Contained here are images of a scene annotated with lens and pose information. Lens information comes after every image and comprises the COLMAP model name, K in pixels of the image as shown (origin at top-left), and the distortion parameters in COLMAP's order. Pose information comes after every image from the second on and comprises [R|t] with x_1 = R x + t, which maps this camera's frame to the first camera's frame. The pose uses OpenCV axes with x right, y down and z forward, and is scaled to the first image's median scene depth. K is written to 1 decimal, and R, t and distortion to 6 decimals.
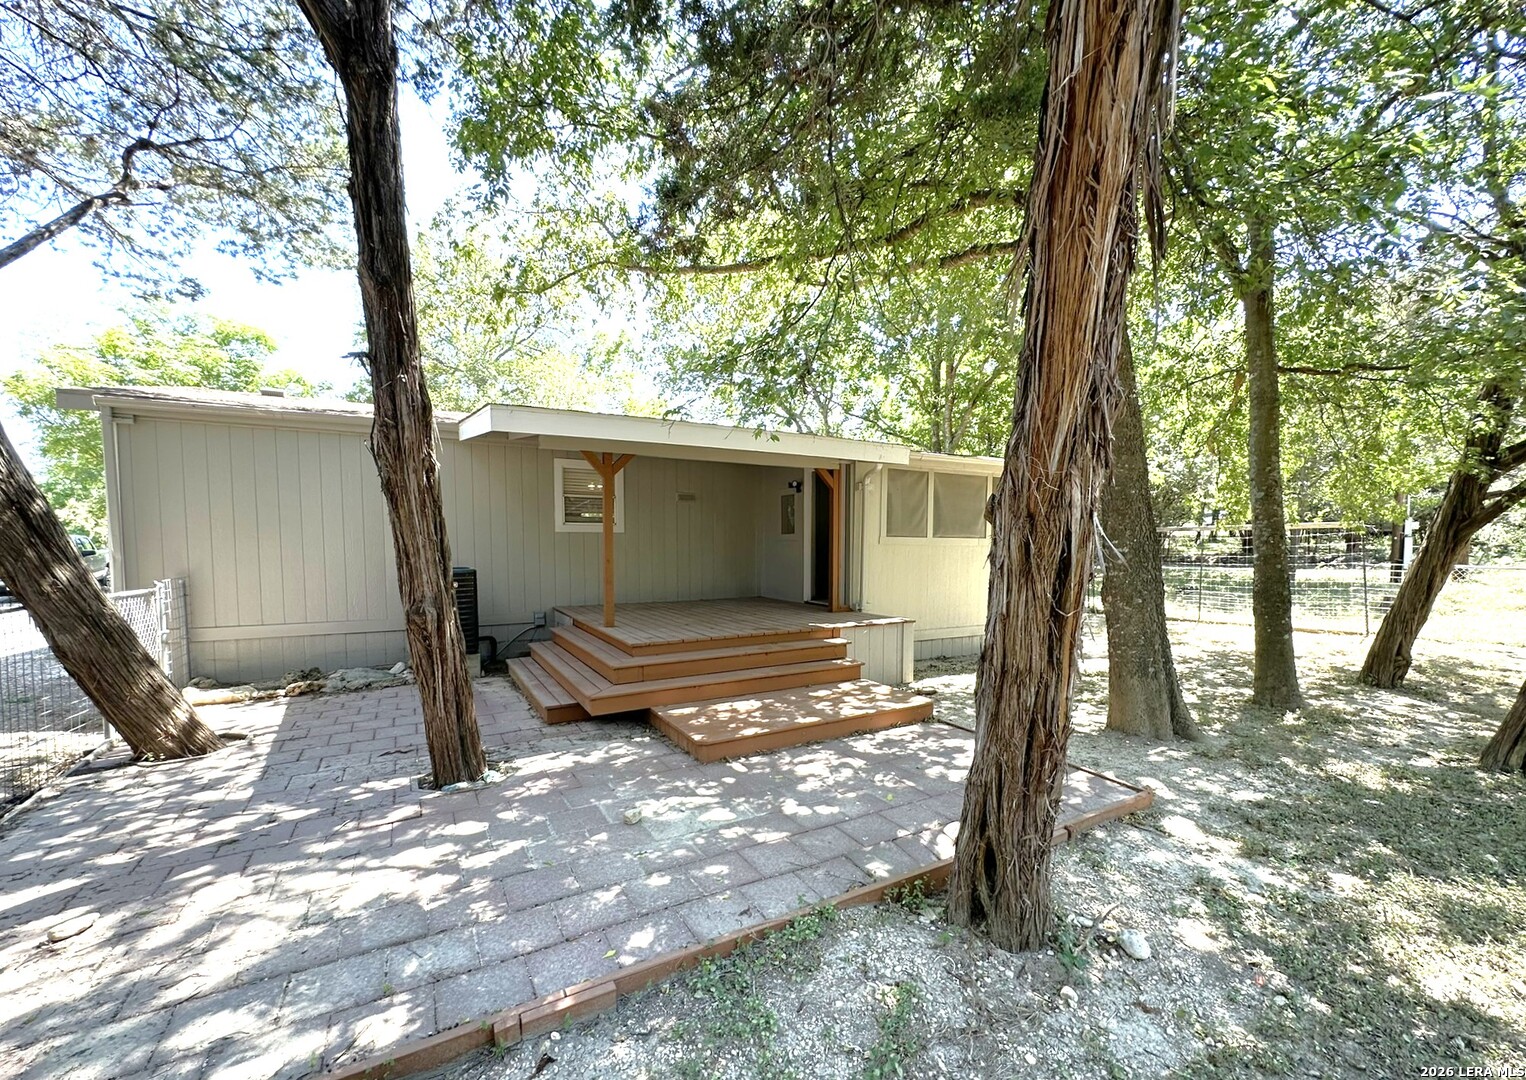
lens RADIAL K [[628.1, 0, 763.3], [0, 628.1, 575.6], [0, 0, 1]] dist [-0.001159, 0.000039]
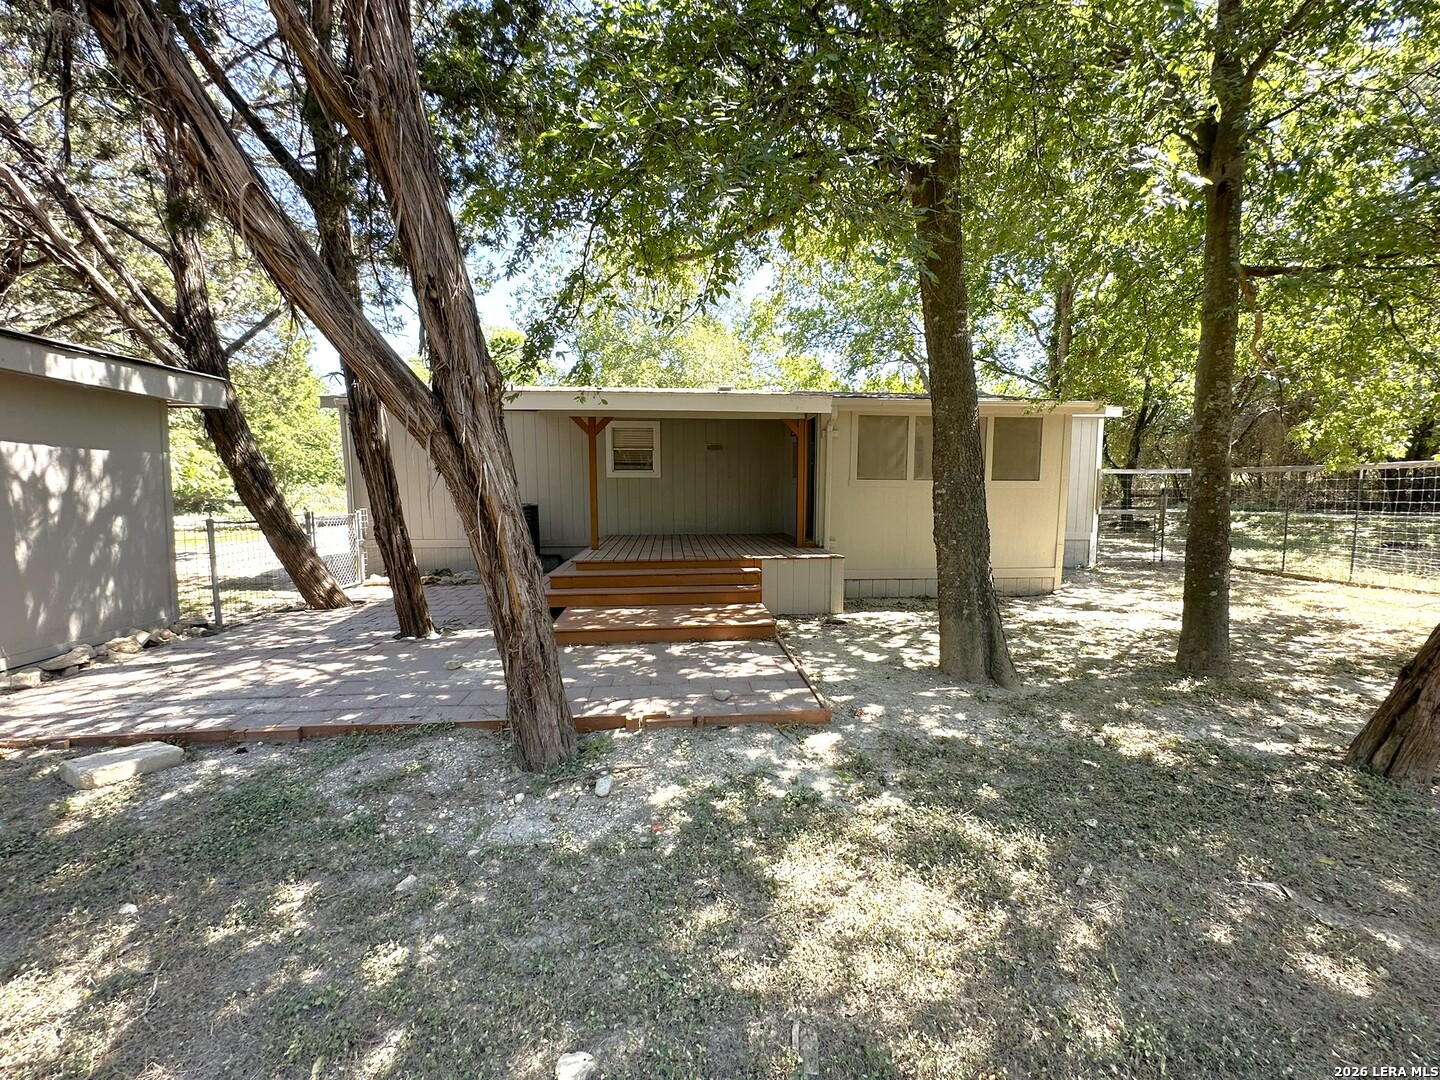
lens RADIAL K [[579.6, 0, 720.0], [0, 579.6, 540.0], [0, 0, 1]] dist [-0.000890, 0.000009]
pose [[0.908855, 0.037468, -0.415425, 0.779146], [-0.020701, 0.998782, 0.044793, 0.003212], [0.416597, -0.032111, 0.908524, 0.000927]]
